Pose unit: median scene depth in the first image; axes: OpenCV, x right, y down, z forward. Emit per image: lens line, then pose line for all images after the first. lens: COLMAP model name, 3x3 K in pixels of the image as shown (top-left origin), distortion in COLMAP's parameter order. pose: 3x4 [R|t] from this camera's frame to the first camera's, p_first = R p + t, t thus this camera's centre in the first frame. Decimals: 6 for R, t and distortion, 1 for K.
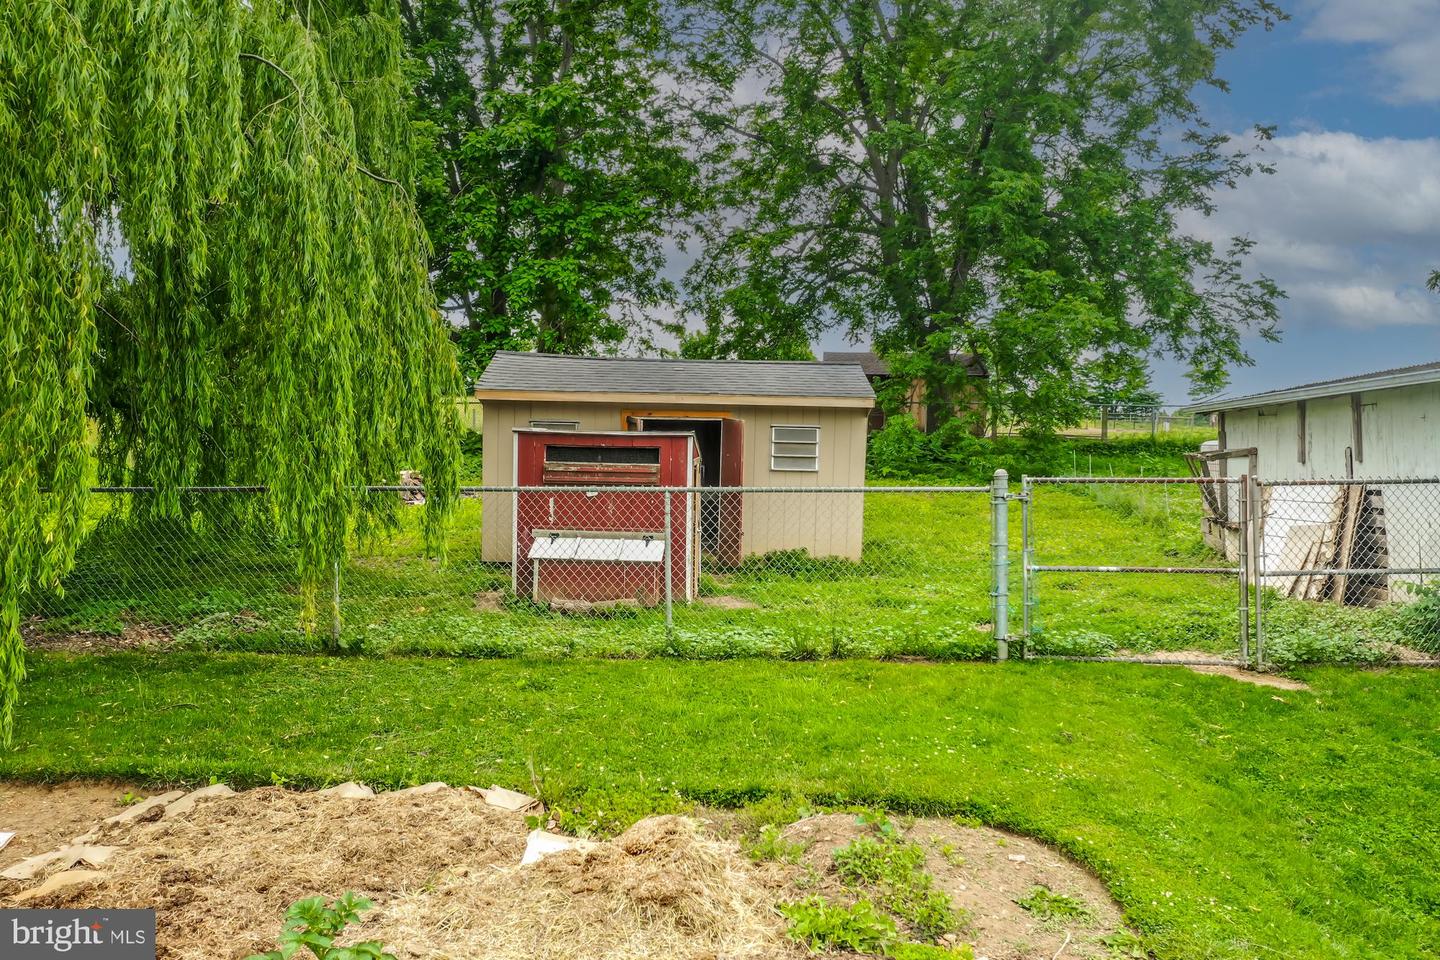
lens RADIAL K [[1135.0, 0, 720.0], [0, 1135.0, 480.0], [0, 0, 1]] dist [0.004472, 0.006941]
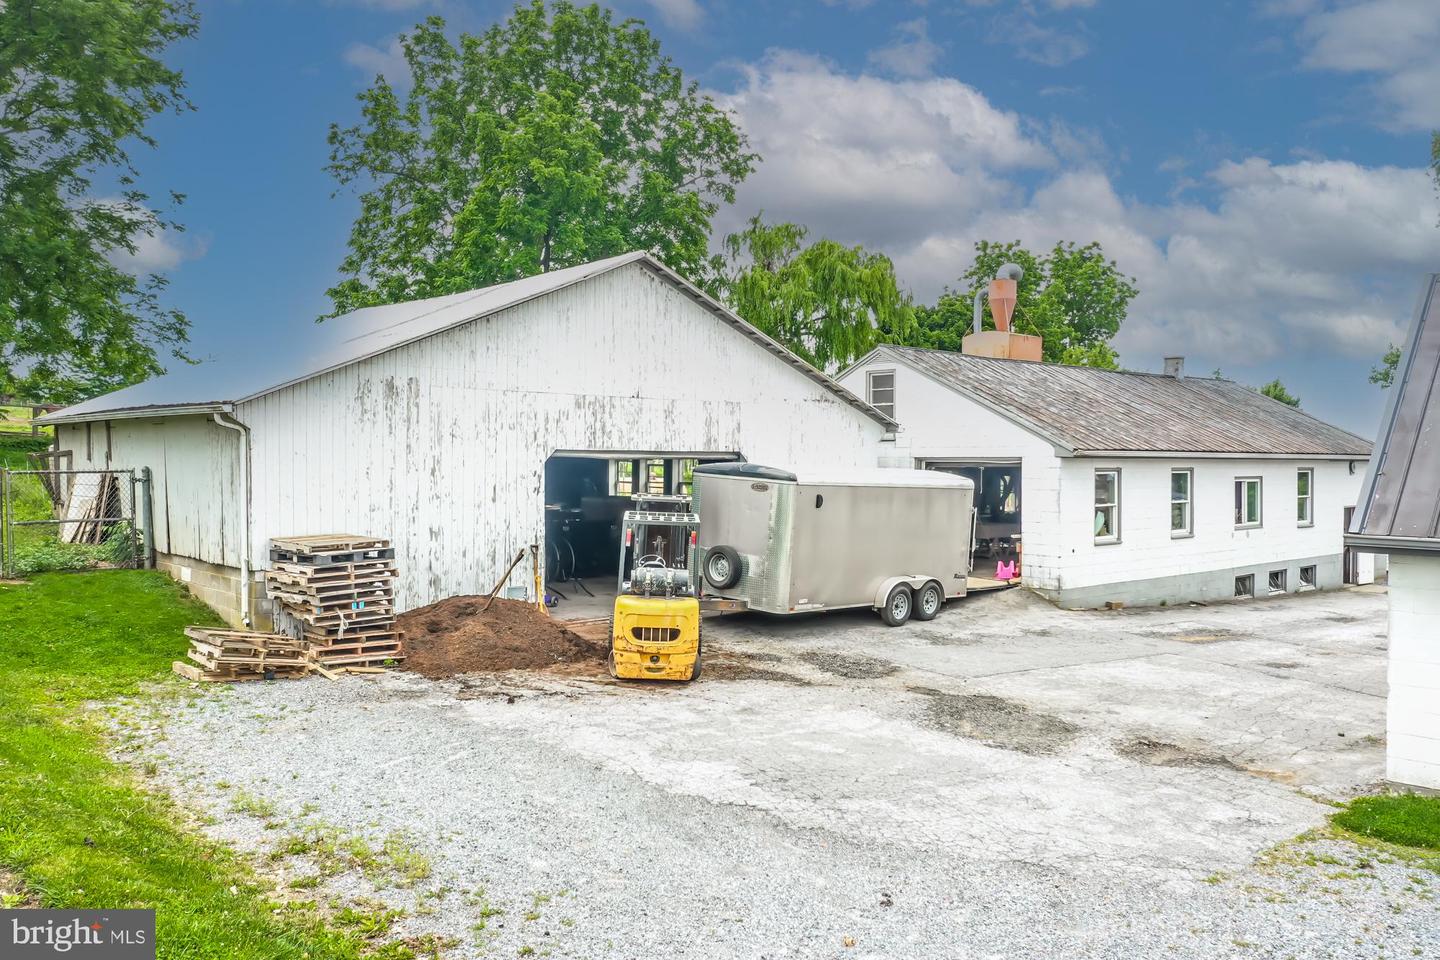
lens RADIAL K [[1135.0, 0, 720.0], [0, 1135.0, 480.0], [0, 0, 1]] dist [0.004472, 0.006941]
pose [[0.704126, -0.026499, 0.709580, -0.003419], [0.016046, 0.999642, 0.021408, -0.003250], [-0.709894, -0.003688, 0.704299, -0.343653]]
